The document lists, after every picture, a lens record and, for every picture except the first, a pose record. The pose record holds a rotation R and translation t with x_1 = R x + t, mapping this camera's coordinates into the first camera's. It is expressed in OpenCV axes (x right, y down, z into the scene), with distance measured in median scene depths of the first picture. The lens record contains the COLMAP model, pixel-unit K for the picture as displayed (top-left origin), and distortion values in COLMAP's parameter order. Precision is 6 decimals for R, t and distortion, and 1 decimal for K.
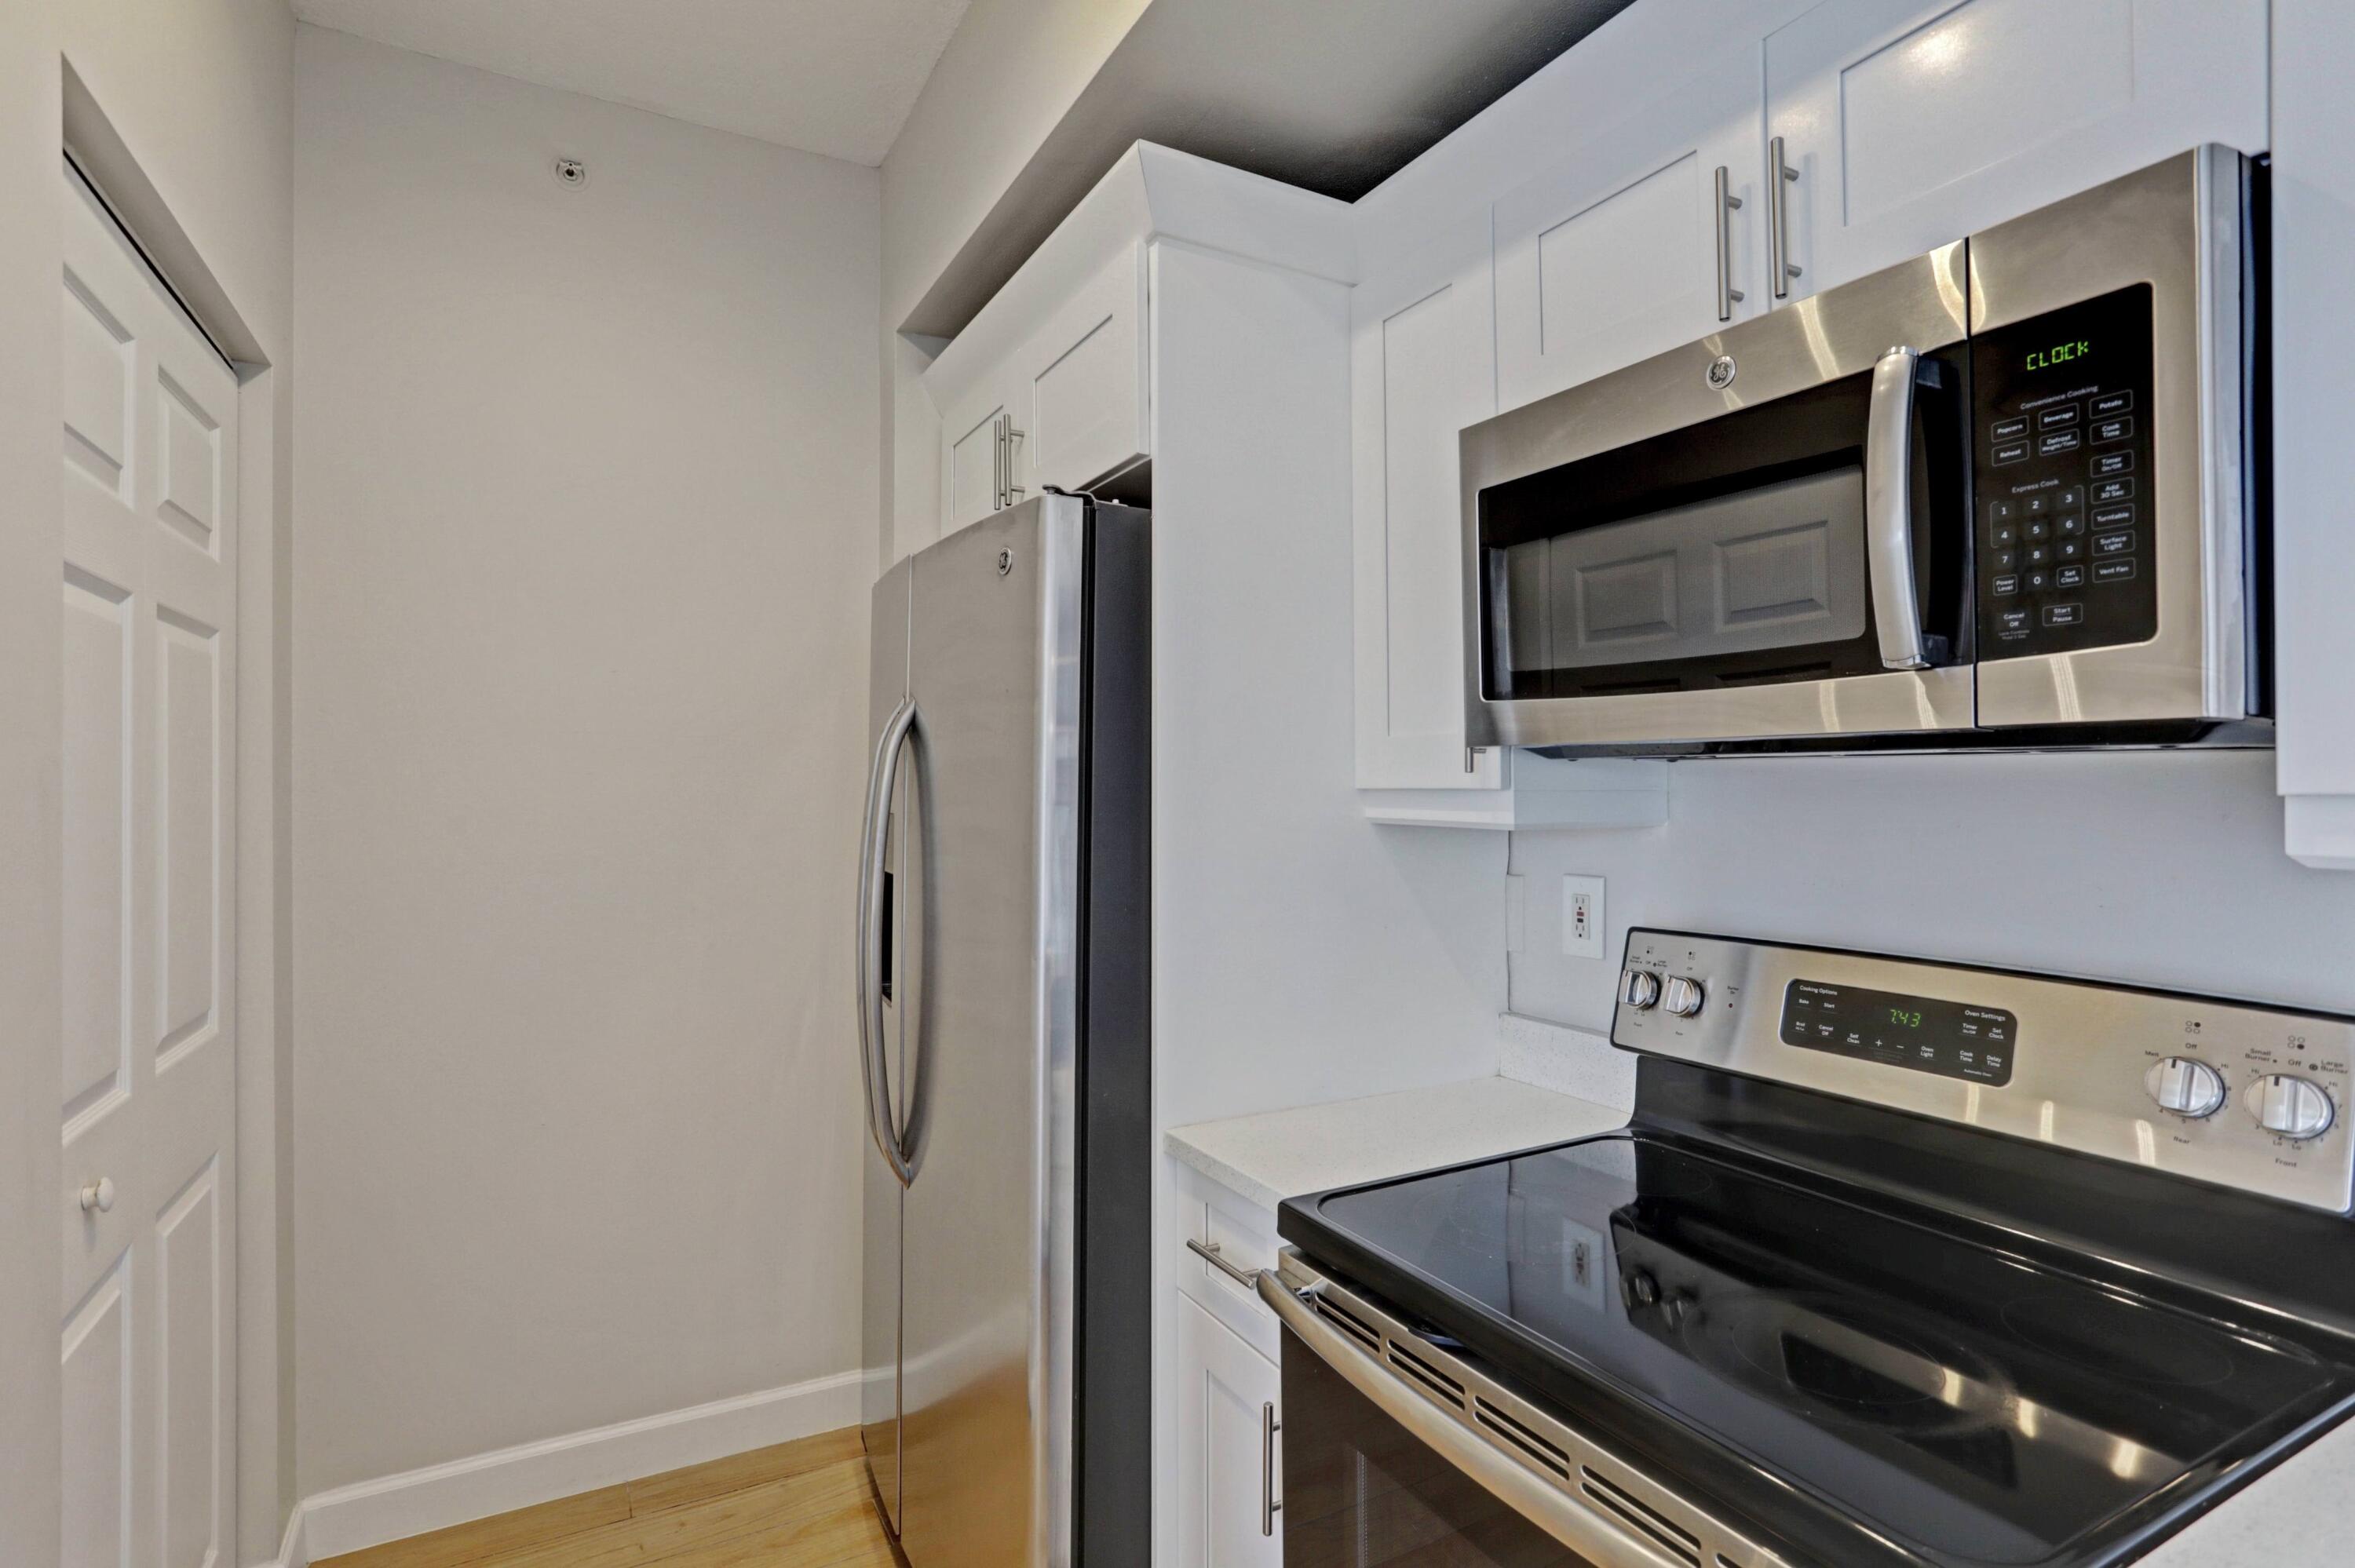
lens RADIAL K [[1151.1, 0, 1182.6], [0, 1151.1, 781.7], [0, 0, 1]] dist [-0.044634, 0.016471]
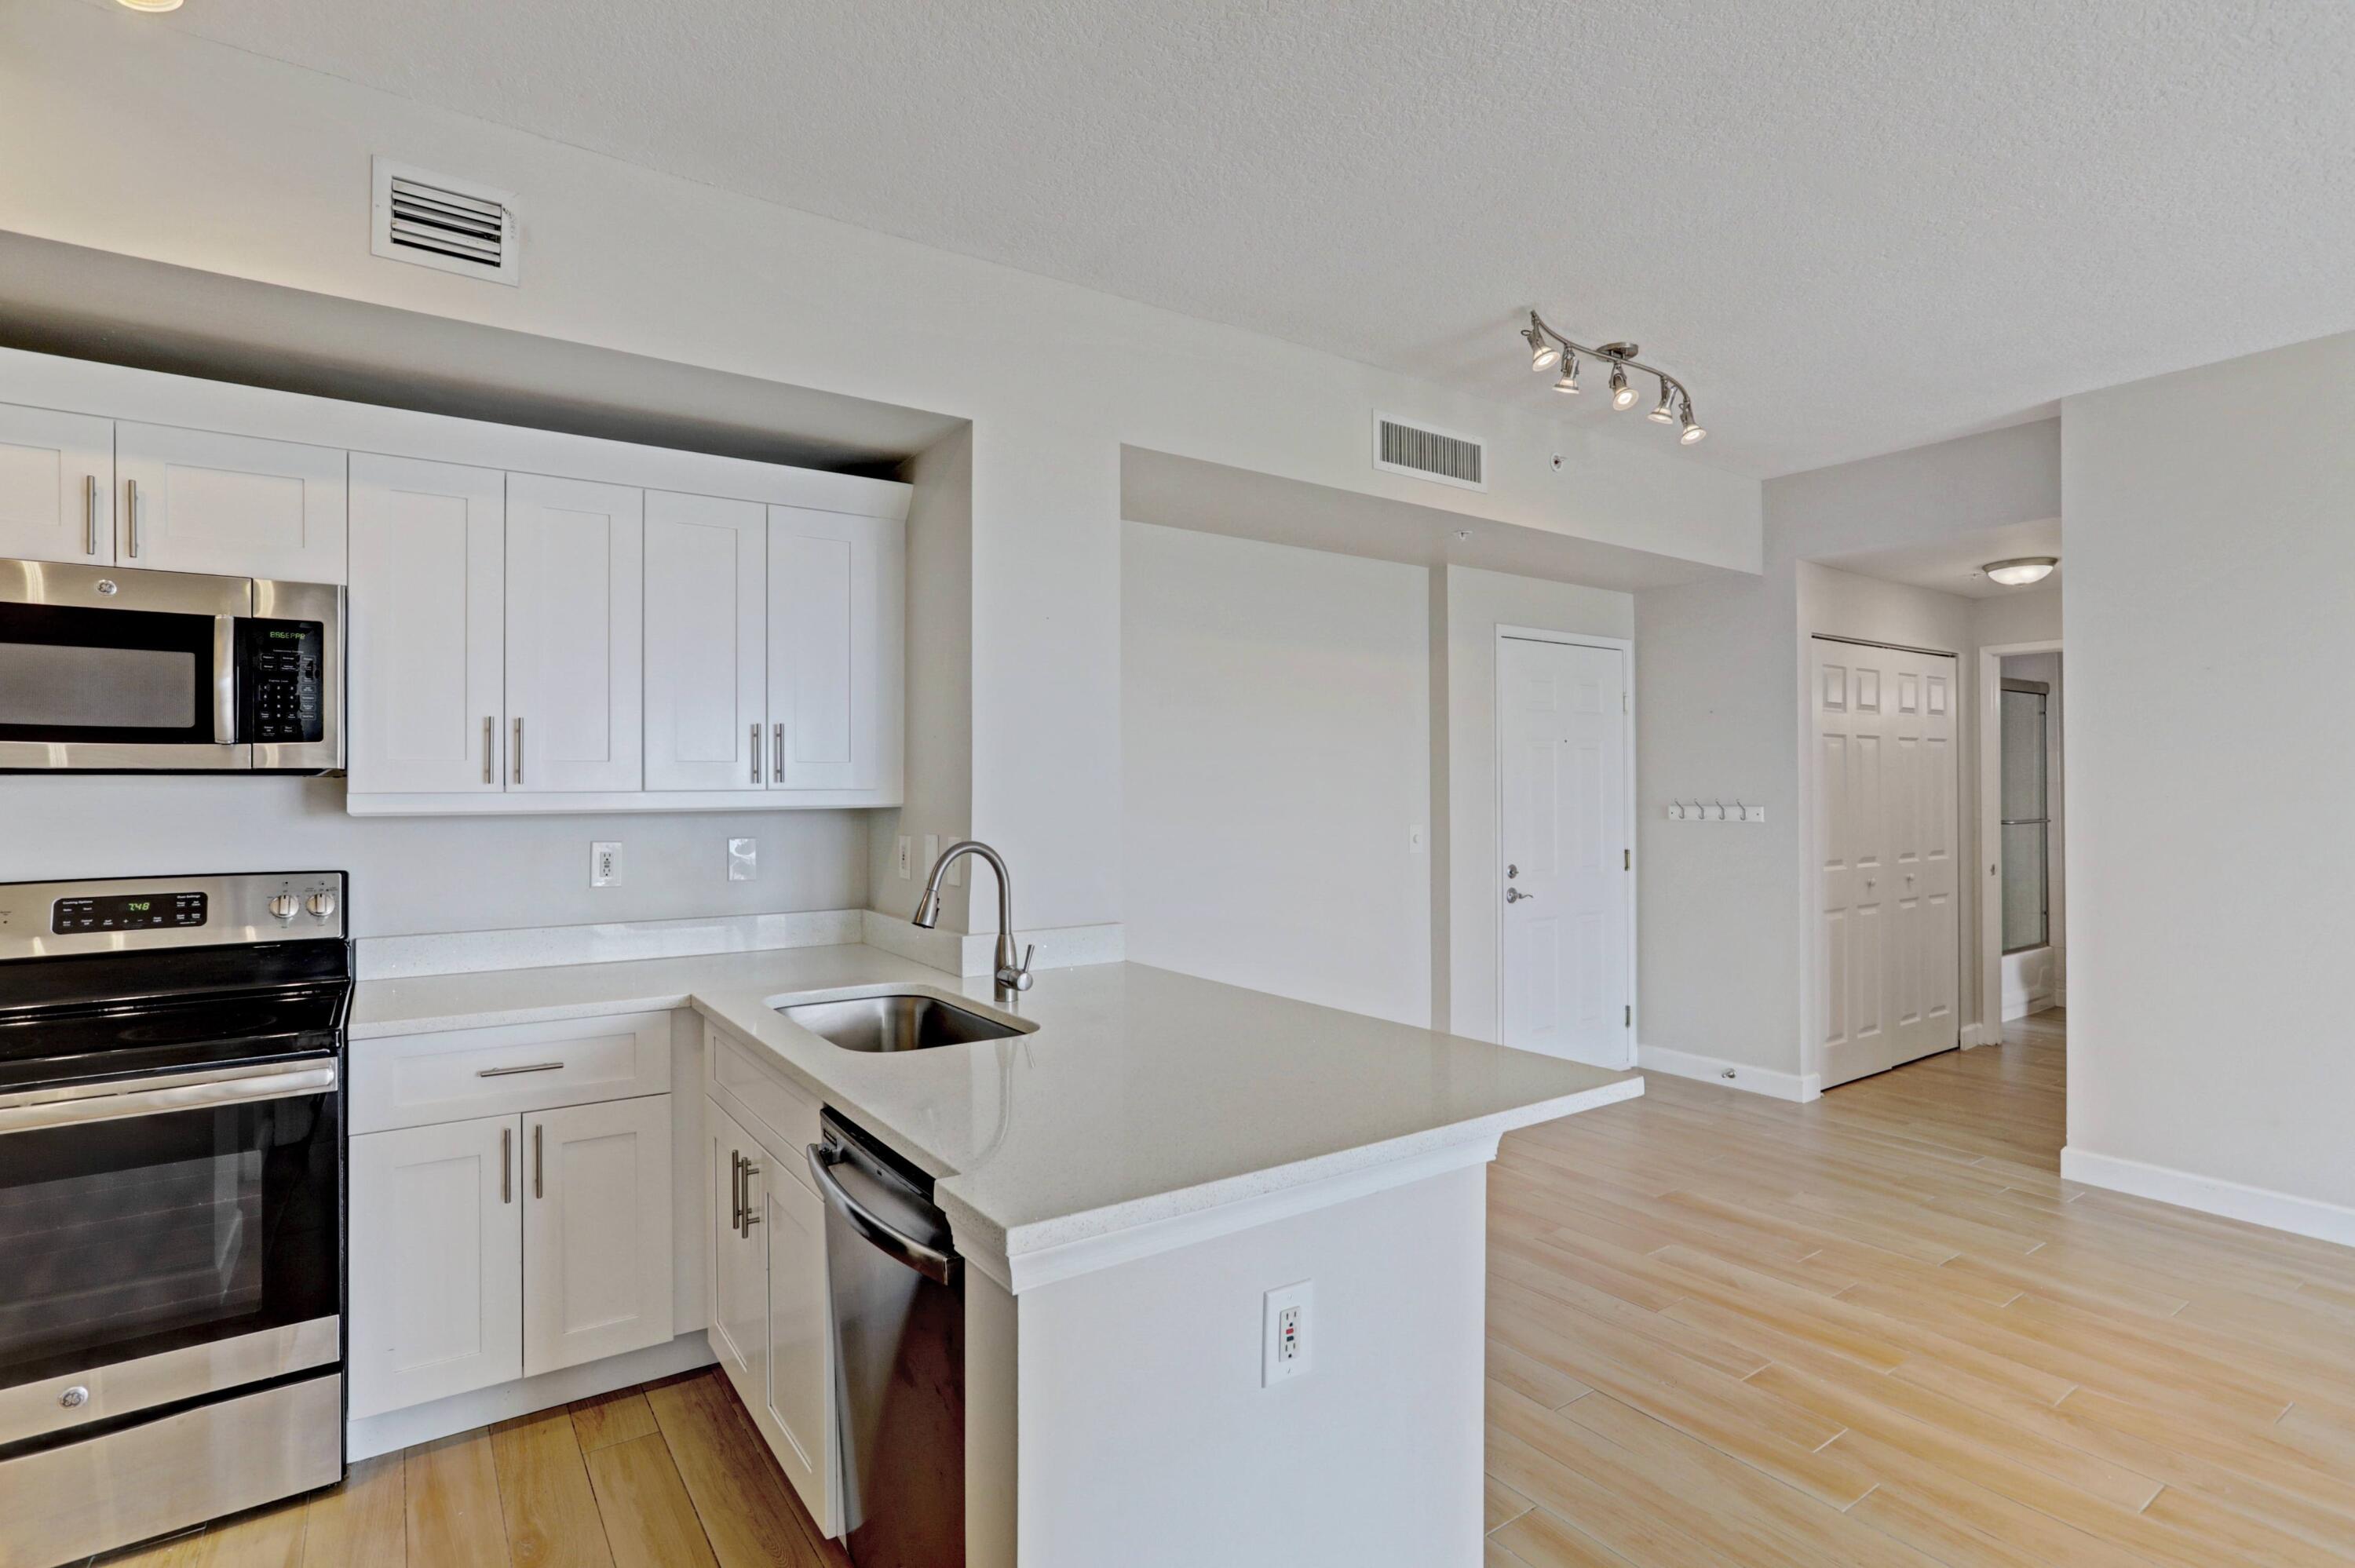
lens RADIAL K [[1154.9, 0, 1175.3], [0, 1154.9, 773.2], [0, 0, 1]] dist [-0.044093, 0.026863]
pose [[-0.102933, 0.015100, 0.994574, -1.442937], [0.003640, 0.999884, -0.014804, 0.007715], [-0.994682, 0.002096, -0.102976, -0.577276]]
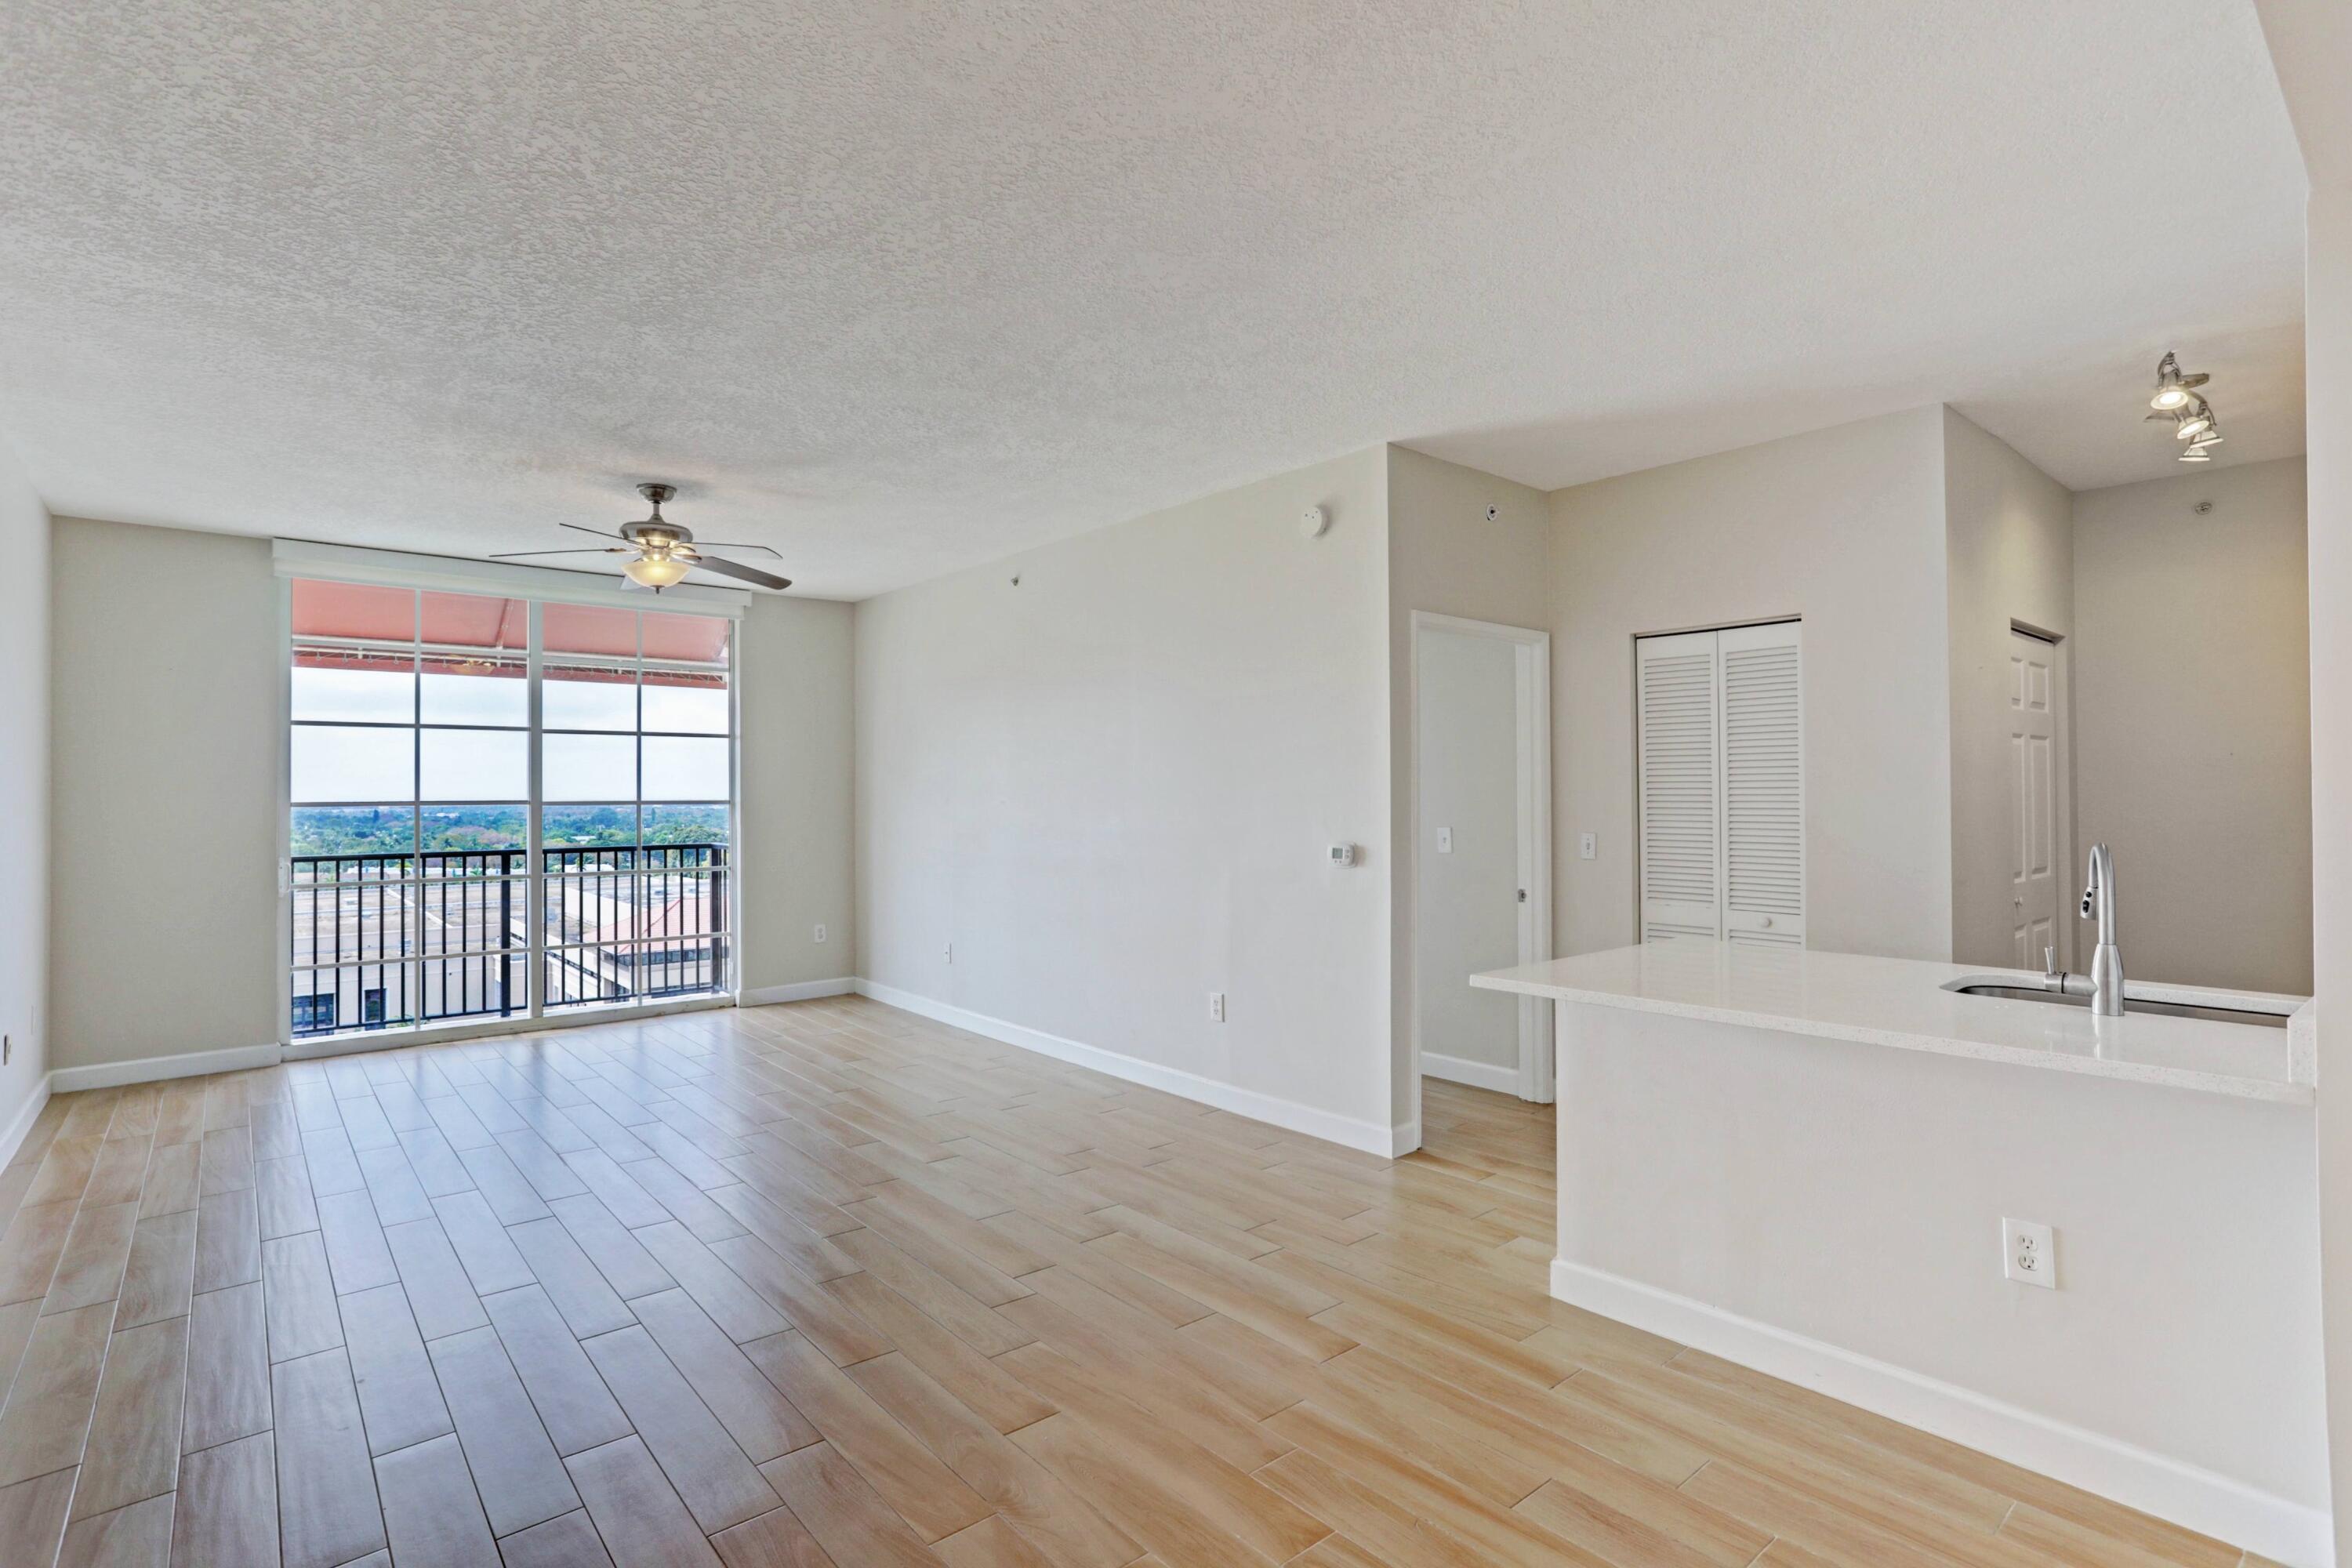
lens RADIAL K [[1153.6, 0, 1178.6], [0, 1153.6, 780.4], [0, 0, 1]] dist [-0.044093, 0.026863]
pose [[0.198199, -0.009220, -0.980119, 2.003030], [0.005900, 0.999949, -0.008213, -0.009007], [0.980144, -0.004155, 0.198243, -2.300724]]
